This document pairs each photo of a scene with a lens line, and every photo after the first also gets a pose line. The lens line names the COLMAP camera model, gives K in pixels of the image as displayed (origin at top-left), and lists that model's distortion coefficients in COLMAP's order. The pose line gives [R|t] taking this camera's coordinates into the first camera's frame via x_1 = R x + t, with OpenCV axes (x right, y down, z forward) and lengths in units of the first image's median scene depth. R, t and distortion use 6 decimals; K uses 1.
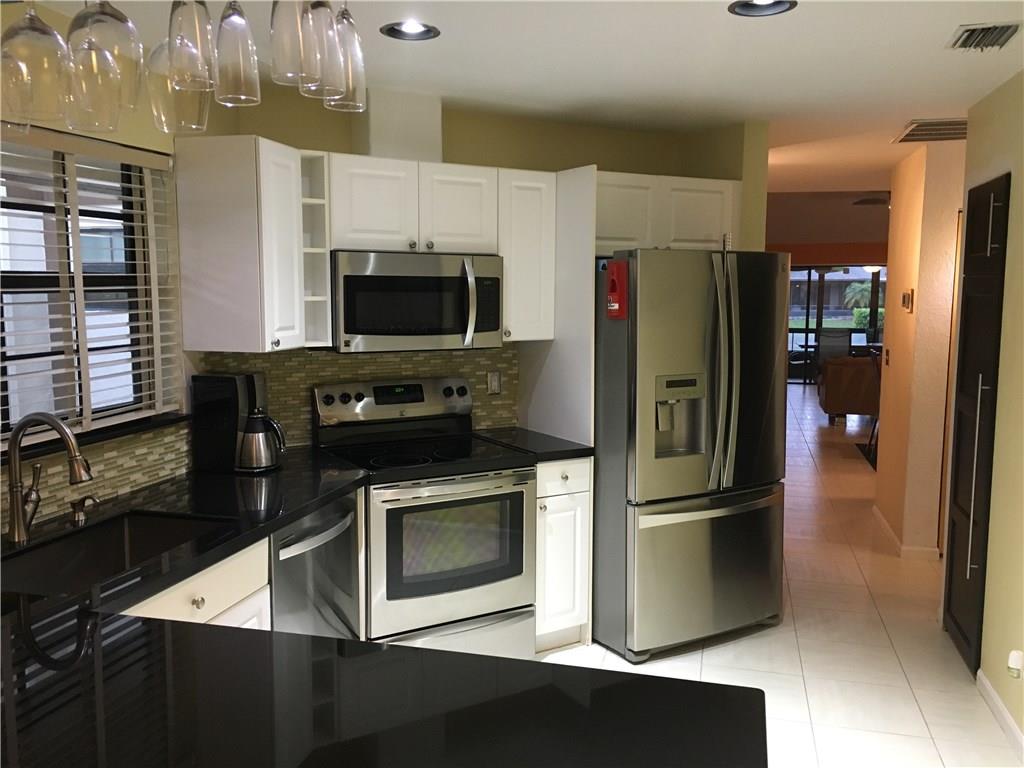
lens RADIAL K [[887.6, 0, 512.2], [0, 887.6, 383.6], [0, 0, 1]] dist [0.072848, -0.069768]
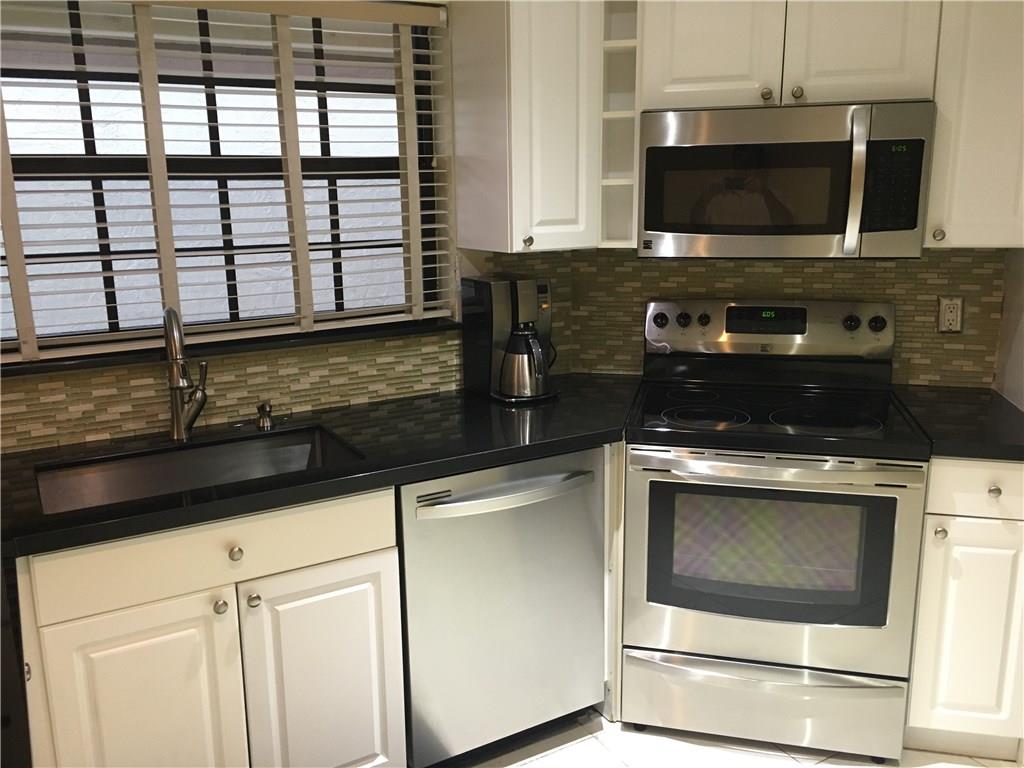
lens RADIAL K [[887.6, 0, 510.7], [0, 887.6, 382.2], [0, 0, 1]] dist [0.072848, -0.069768]
pose [[0.704521, 0.137387, -0.696257, 0.256783], [-0.059918, 0.989095, 0.134541, -0.025301], [0.707149, -0.053069, 0.705071, 0.406597]]
